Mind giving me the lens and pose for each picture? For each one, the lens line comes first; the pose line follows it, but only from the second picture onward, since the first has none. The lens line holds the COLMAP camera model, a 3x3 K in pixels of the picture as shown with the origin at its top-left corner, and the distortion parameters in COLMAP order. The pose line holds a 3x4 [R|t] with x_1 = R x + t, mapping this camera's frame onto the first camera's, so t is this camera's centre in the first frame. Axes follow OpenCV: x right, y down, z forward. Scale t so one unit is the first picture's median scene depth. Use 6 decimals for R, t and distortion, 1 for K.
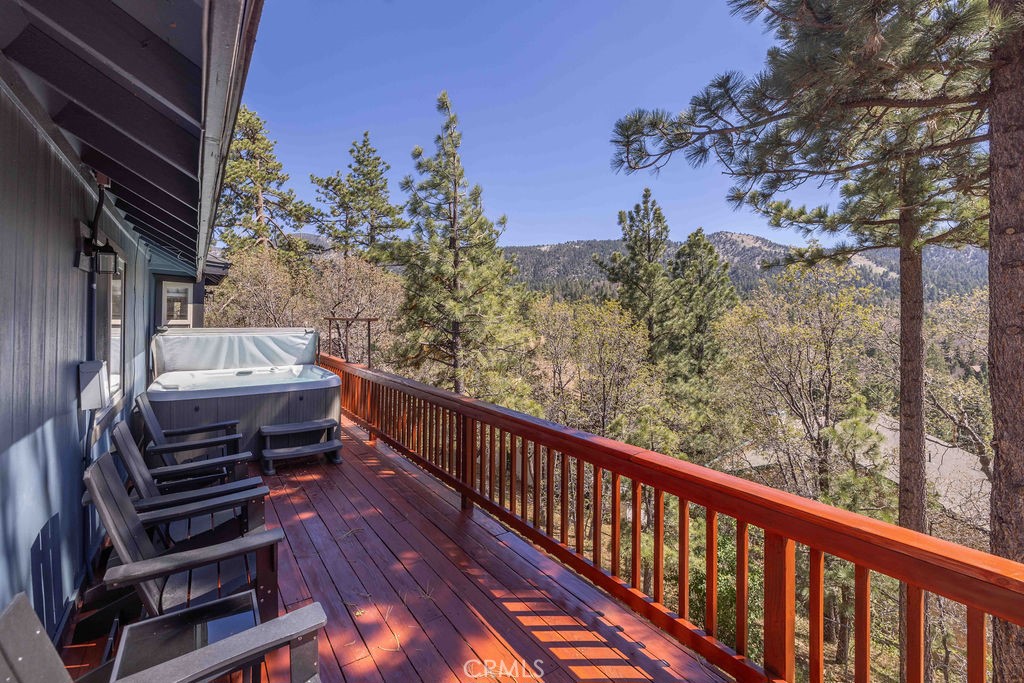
lens RADIAL K [[447.5, 0, 490.0], [0, 447.5, 313.8], [0, 0, 1]] dist [0.009475, 0.000081]
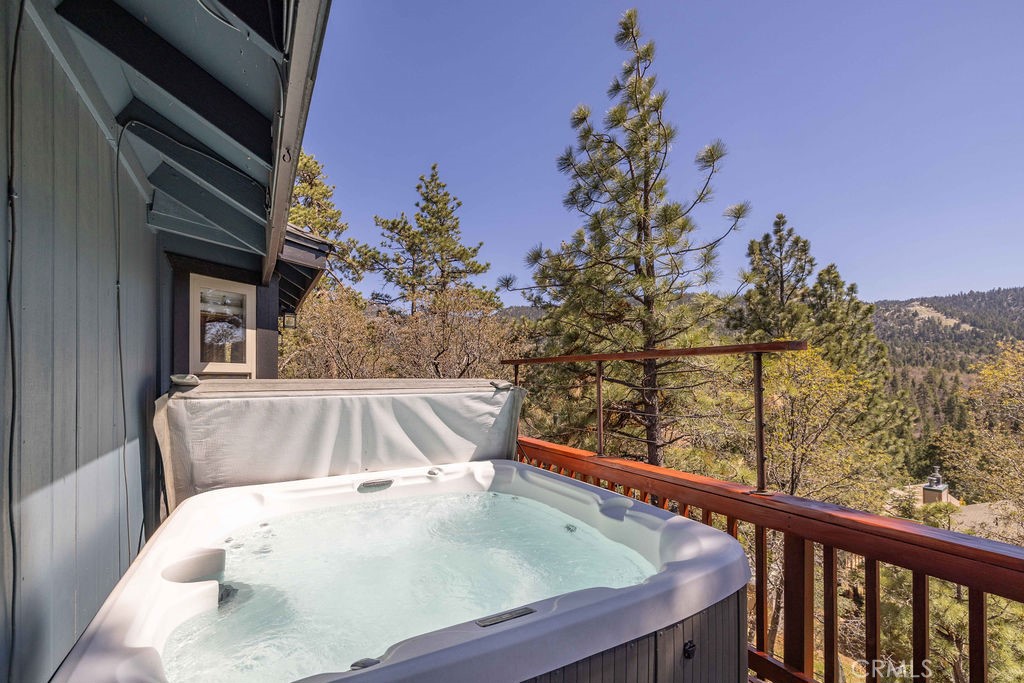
lens RADIAL K [[447.7, 0, 511.0], [0, 447.7, 377.3], [0, 0, 1]] dist [-0.001104, -0.000030]
pose [[0.998256, -0.007800, -0.058516, -0.107686], [0.008503, 0.999895, 0.011763, 0.007180], [0.058419, -0.012240, 0.998217, 0.160173]]
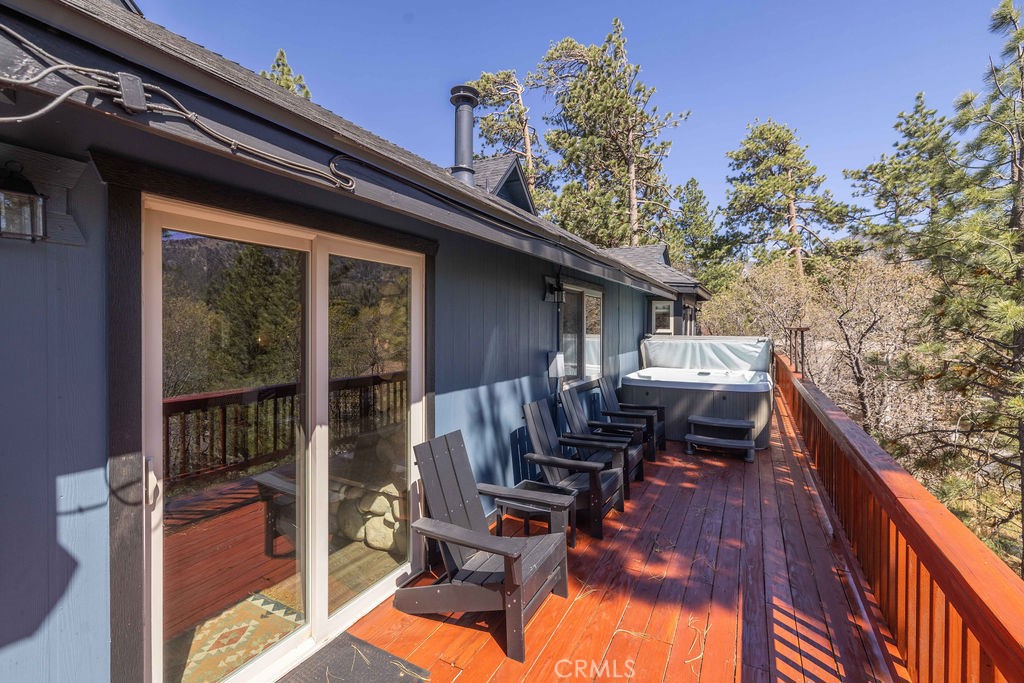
lens RADIAL K [[426.4, 0, 515.8], [0, 426.4, 325.9], [0, 0, 1]] dist [0.003271, -0.006074]
pose [[0.473525, -0.005899, -0.880761, 0.060916], [0.010749, 0.999942, -0.000918, 0.000028], [0.880715, -0.009032, 0.473561, 0.004055]]
